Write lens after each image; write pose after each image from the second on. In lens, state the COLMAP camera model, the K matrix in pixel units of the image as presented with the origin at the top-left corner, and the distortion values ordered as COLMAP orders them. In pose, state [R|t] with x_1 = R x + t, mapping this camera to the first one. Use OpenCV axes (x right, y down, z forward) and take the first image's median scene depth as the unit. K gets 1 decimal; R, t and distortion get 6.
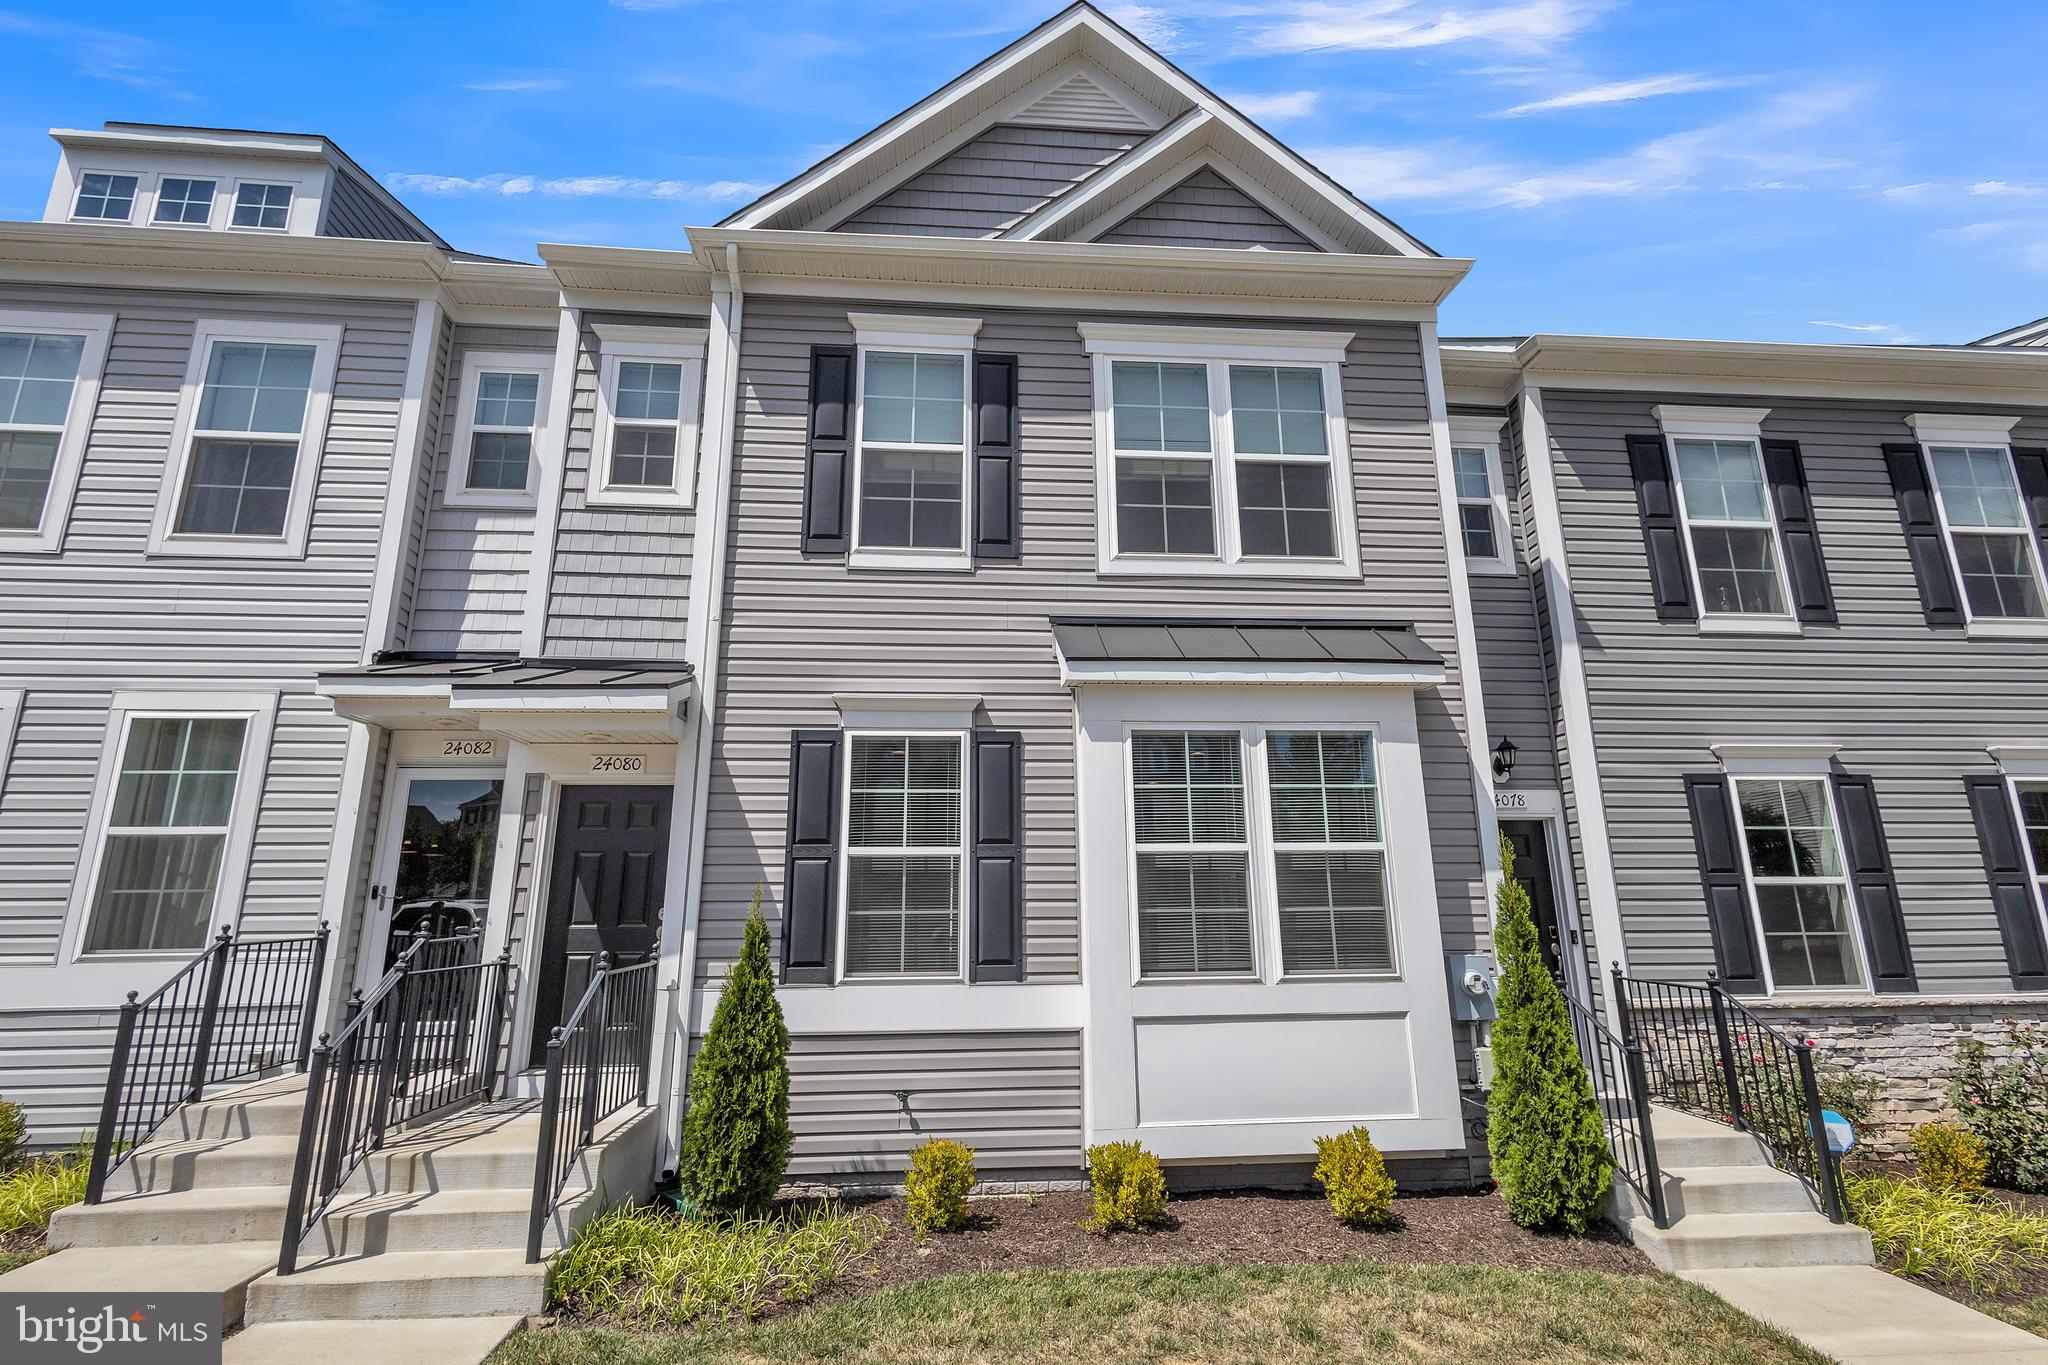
lens RADIAL K [[992.6, 0, 1023.2], [0, 992.6, 700.1], [0, 0, 1]] dist [0.012559, -0.006779]
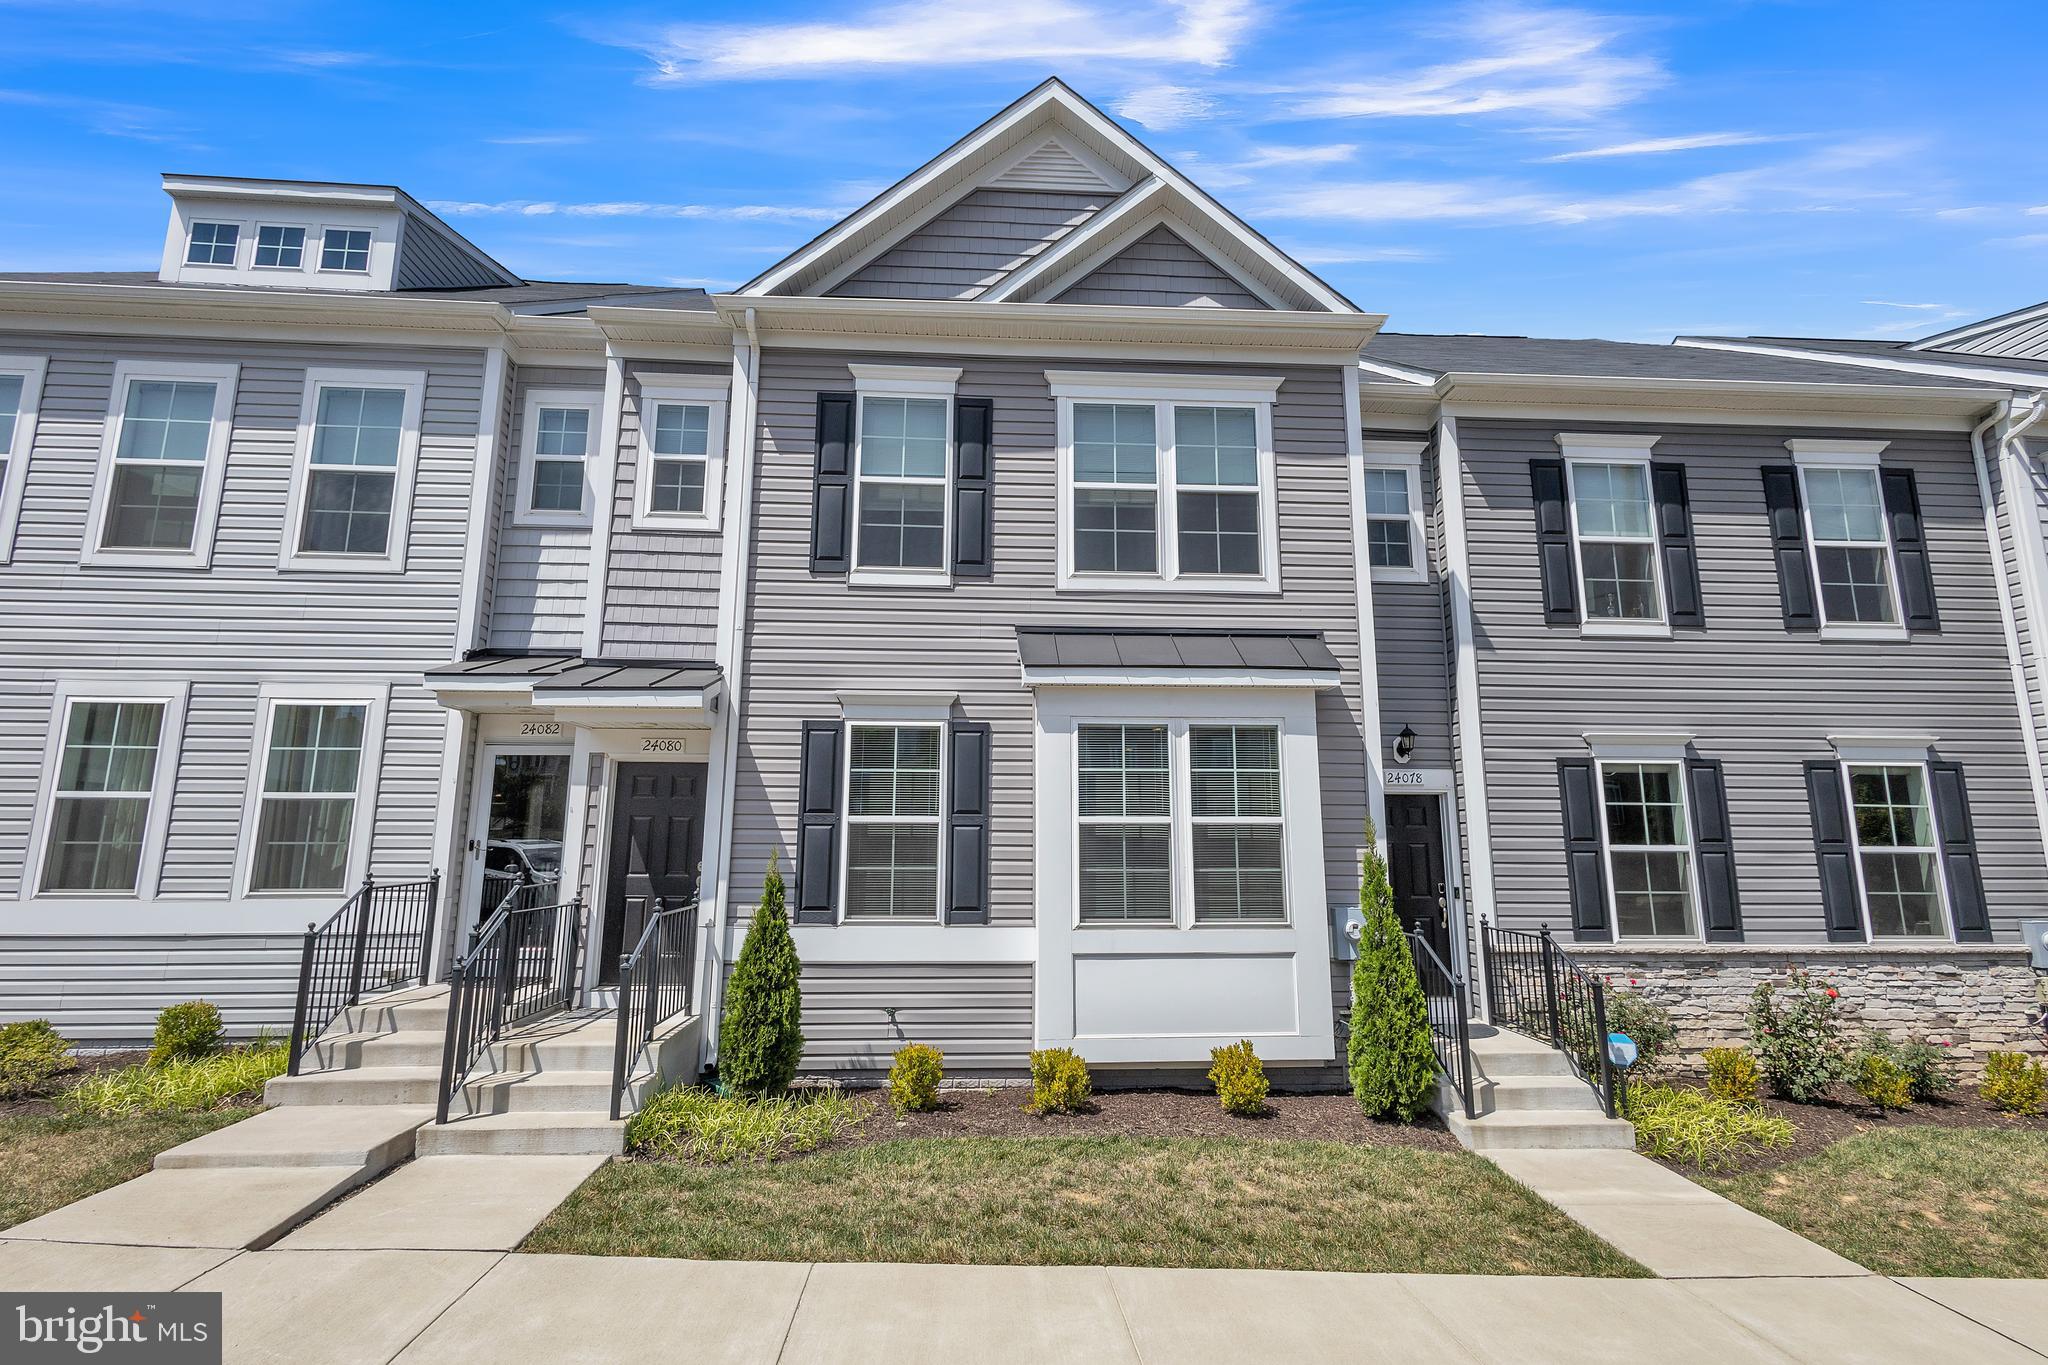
lens RADIAL K [[977.8, 0, 1018.5], [0, 977.8, 711.5], [0, 0, 1]] dist [0.002166, 0.001174]
pose [[0.999622, 0.008450, -0.026175, 0.063030], [-0.006651, 0.997658, 0.068078, -0.062340], [0.026689, -0.067878, 0.997337, -0.190218]]
